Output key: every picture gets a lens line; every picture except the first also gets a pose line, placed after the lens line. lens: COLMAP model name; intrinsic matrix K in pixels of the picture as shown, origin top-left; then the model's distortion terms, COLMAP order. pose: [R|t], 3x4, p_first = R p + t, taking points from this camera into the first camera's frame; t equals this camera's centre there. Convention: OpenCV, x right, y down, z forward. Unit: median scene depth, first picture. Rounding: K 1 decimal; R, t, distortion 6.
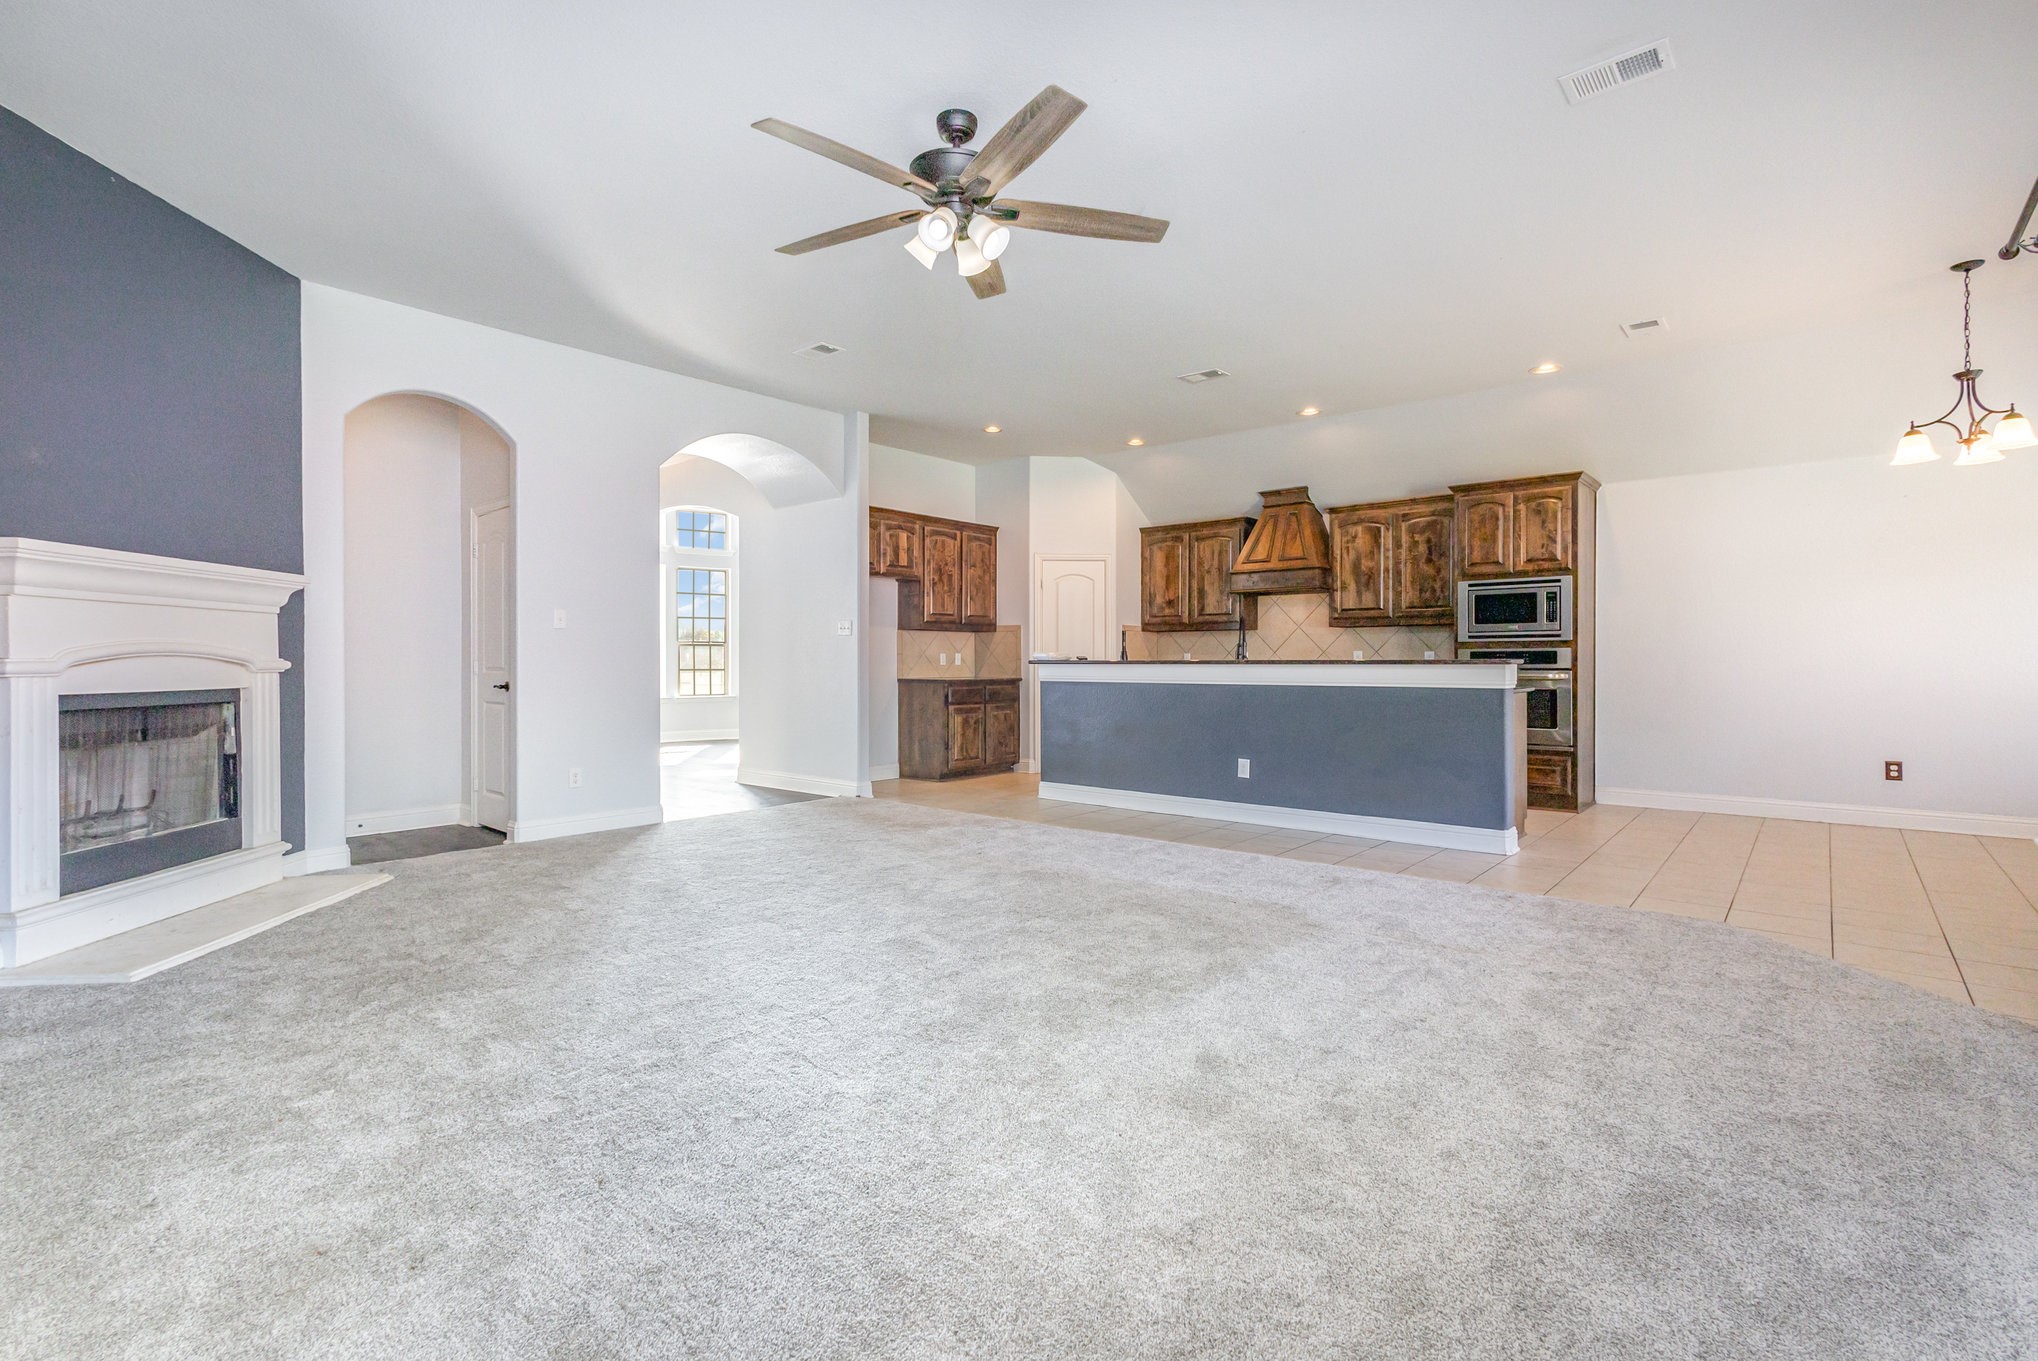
lens RADIAL K [[940.9, 0, 1016.3], [0, 940.9, 662.5], [0, 0, 1]] dist [0.012068, -0.004027]
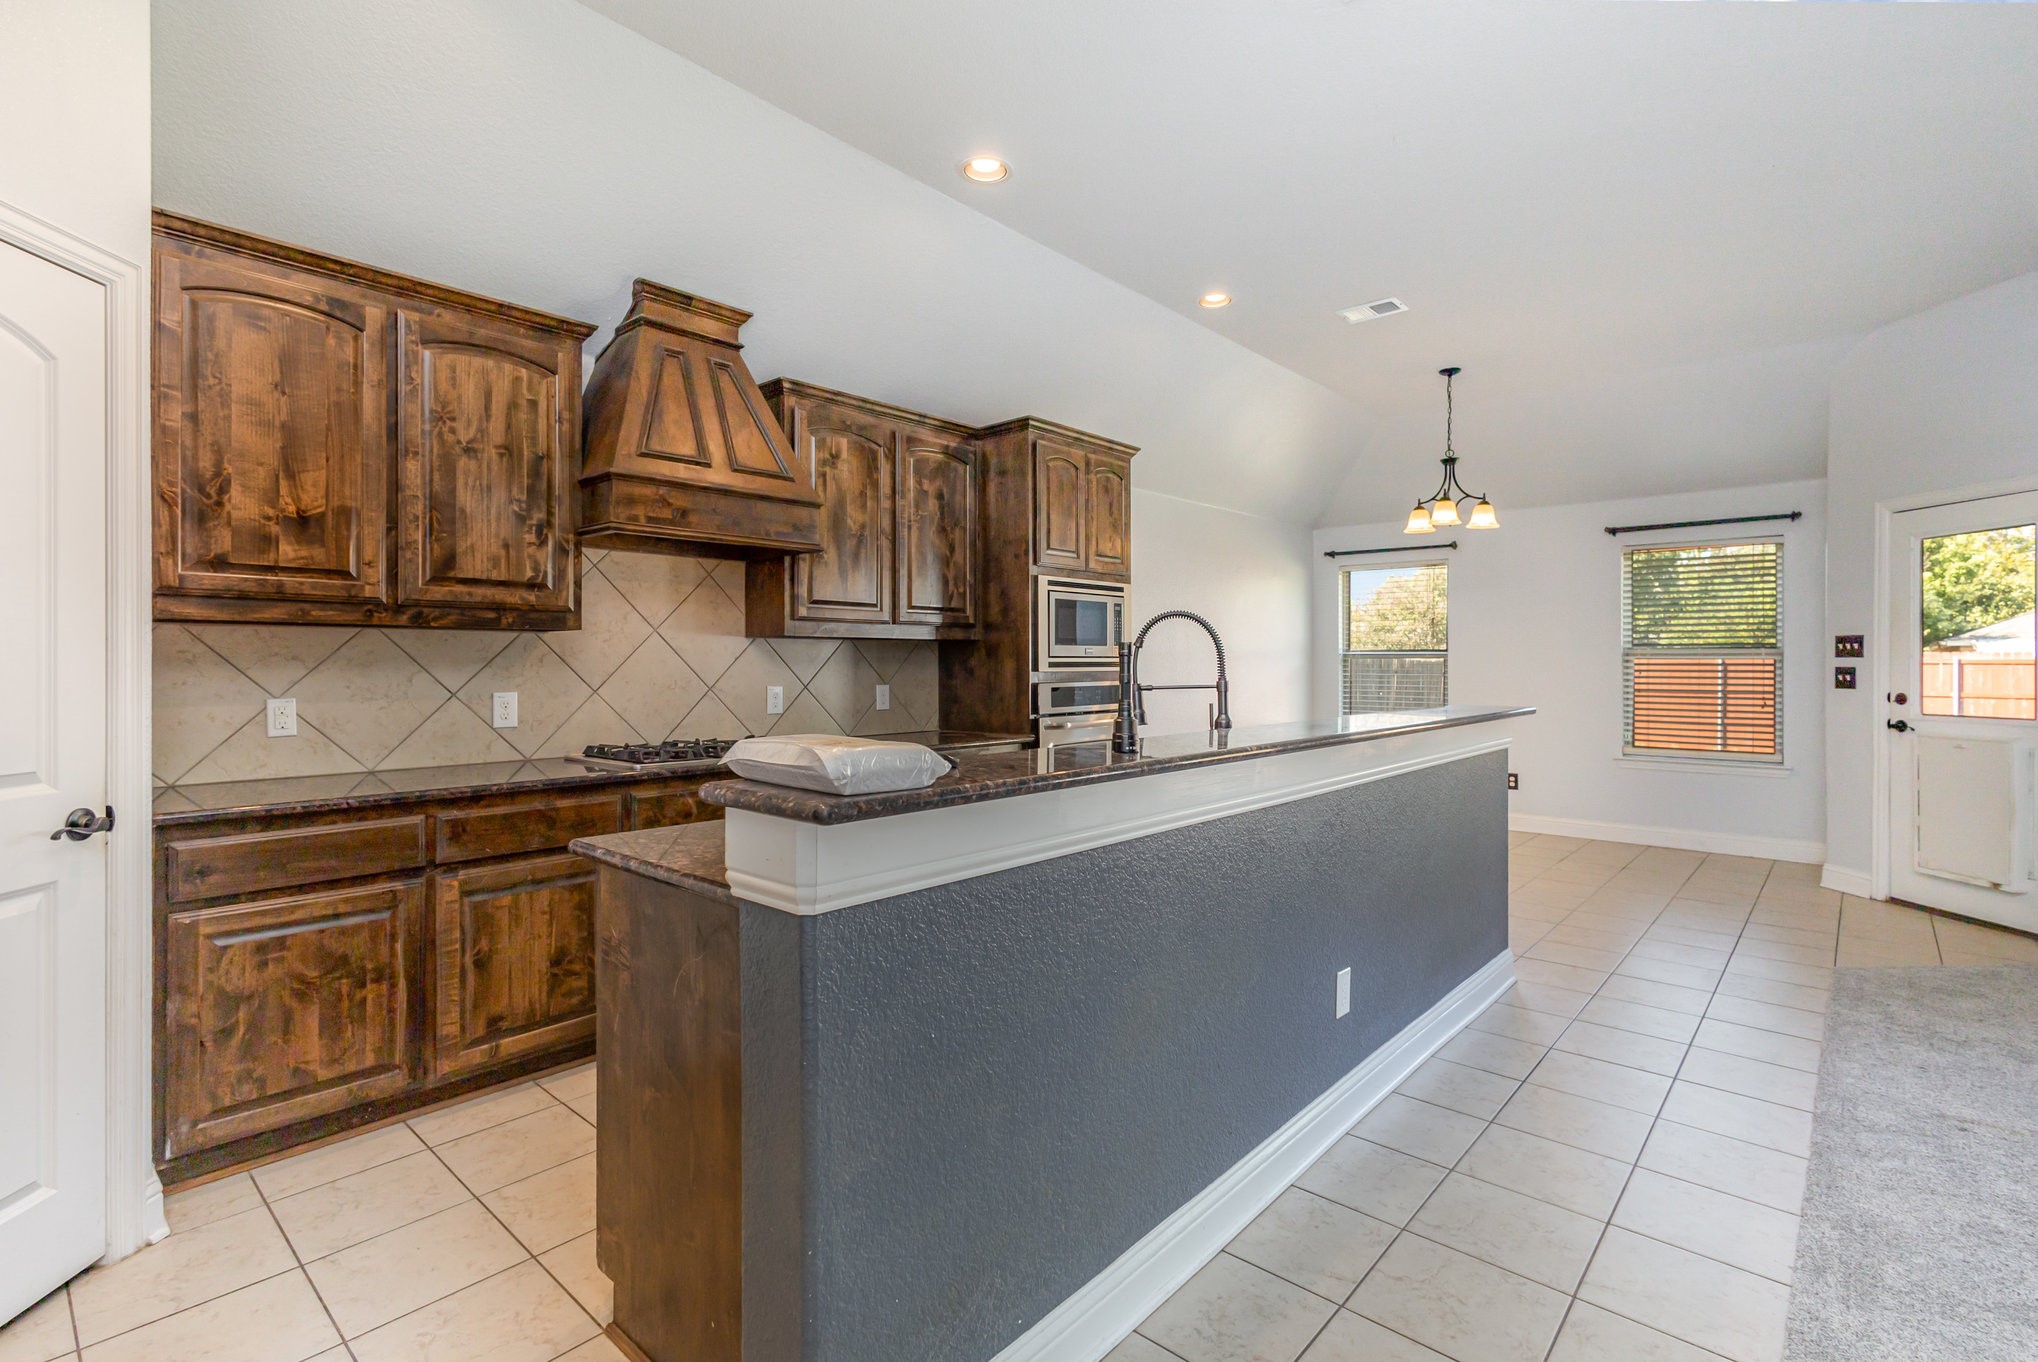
lens RADIAL K [[940.9, 0, 1009.0], [0, 940.9, 667.5], [0, 0, 1]] dist [0.012068, -0.004027]
pose [[0.022970, -0.002314, 0.999733, -0.140311], [0.002564, 0.999994, 0.002256, -0.024186], [-0.999733, 0.002511, 0.022975, 0.935289]]
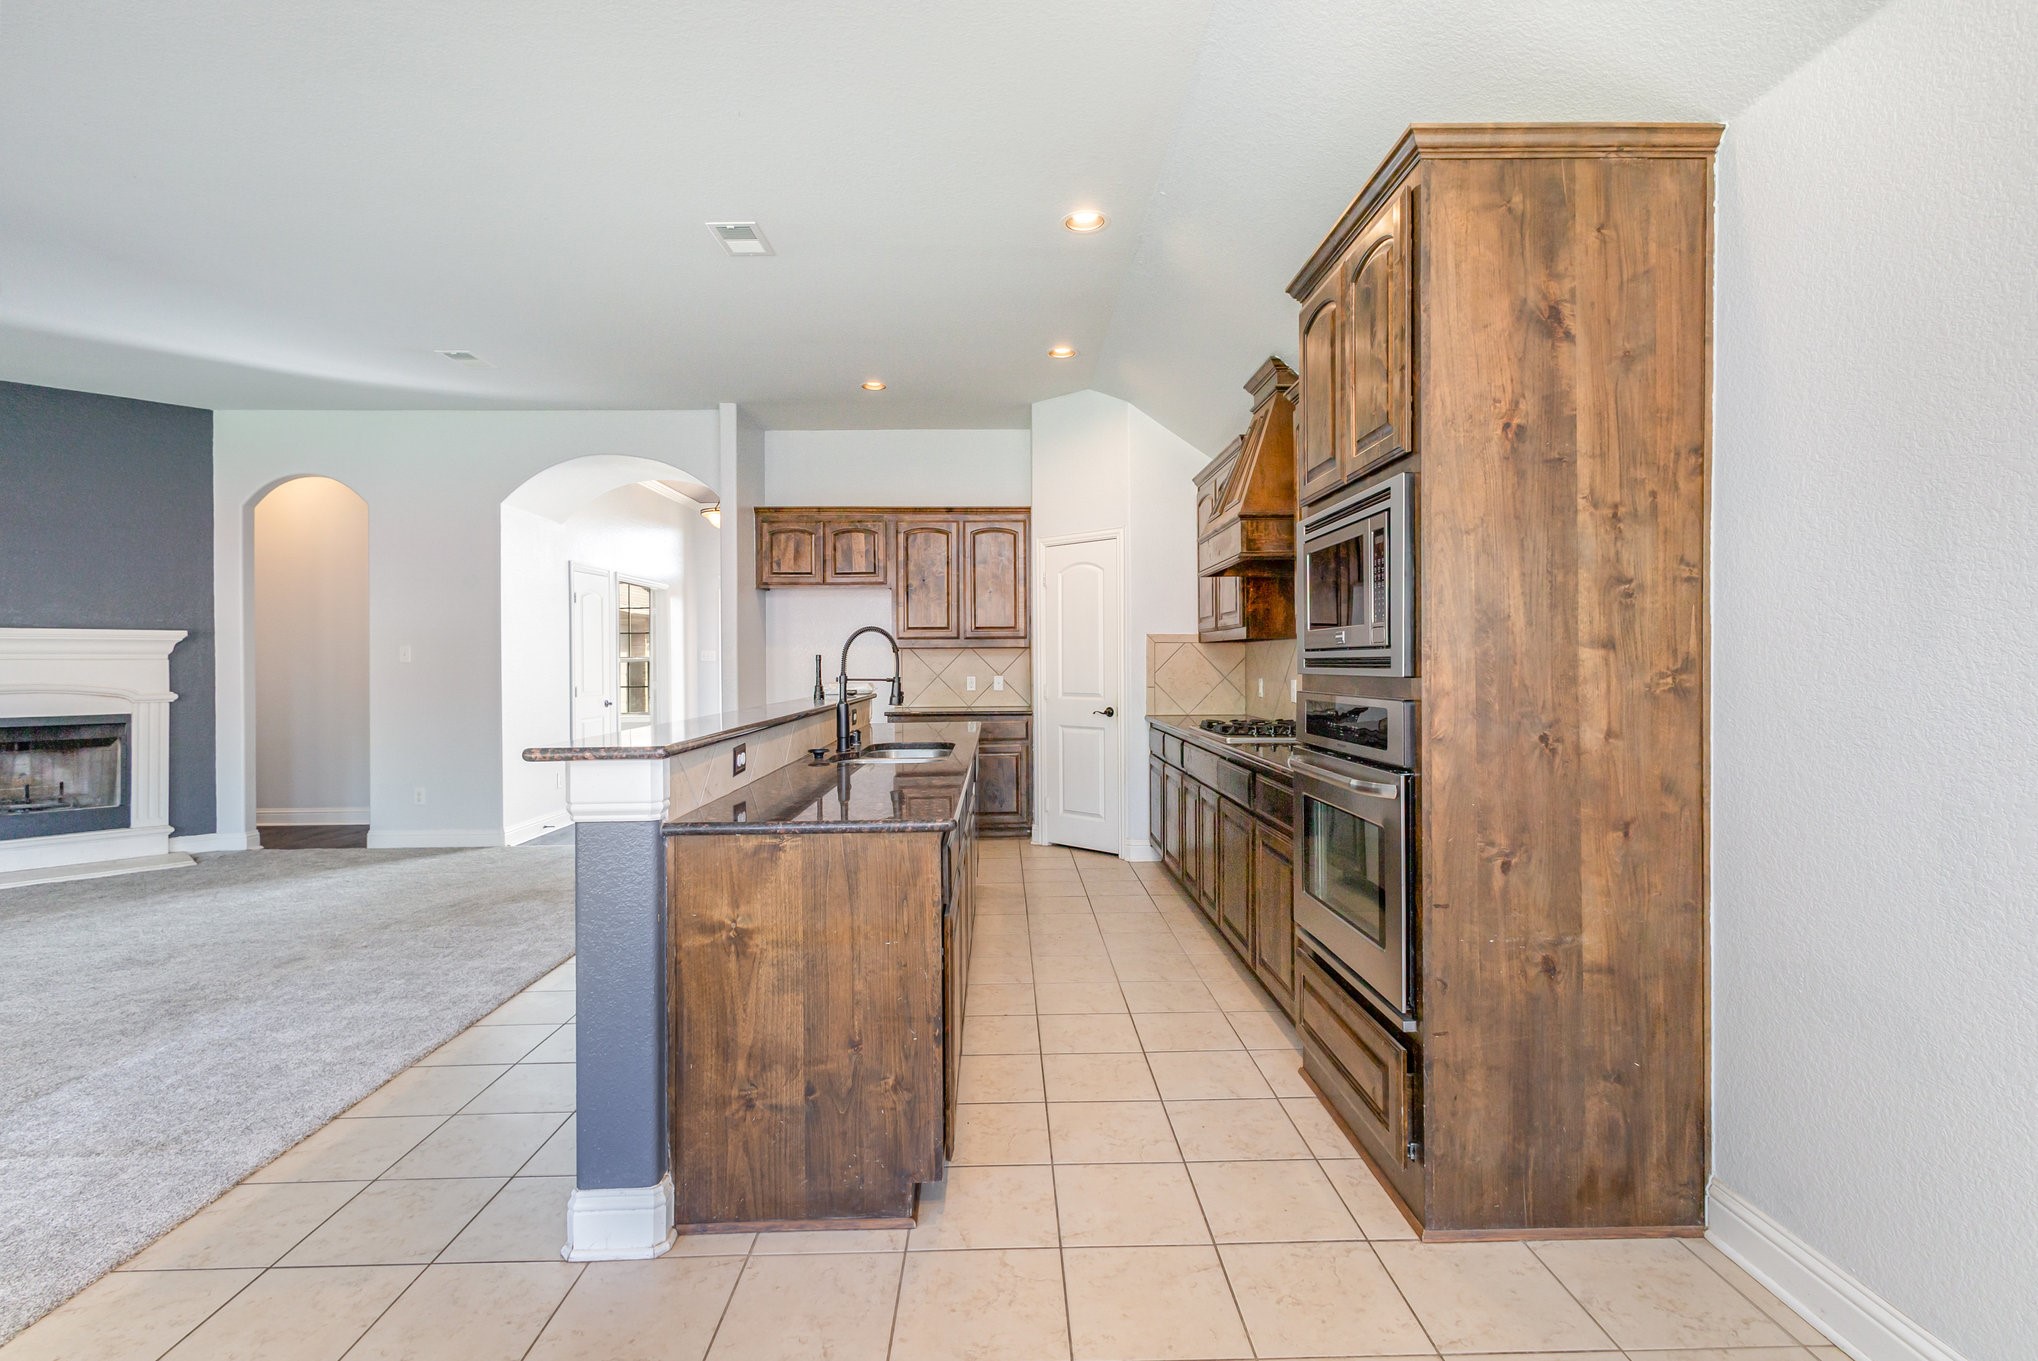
lens RADIAL K [[940.9, 0, 1016.3], [0, 940.9, 662.0], [0, 0, 1]] dist [0.012068, -0.004027]
pose [[0.663801, -0.002782, -0.747904, 0.638684], [0.004561, 0.999990, 0.000329, -0.025597], [0.747895, -0.003630, 0.663807, 0.603222]]
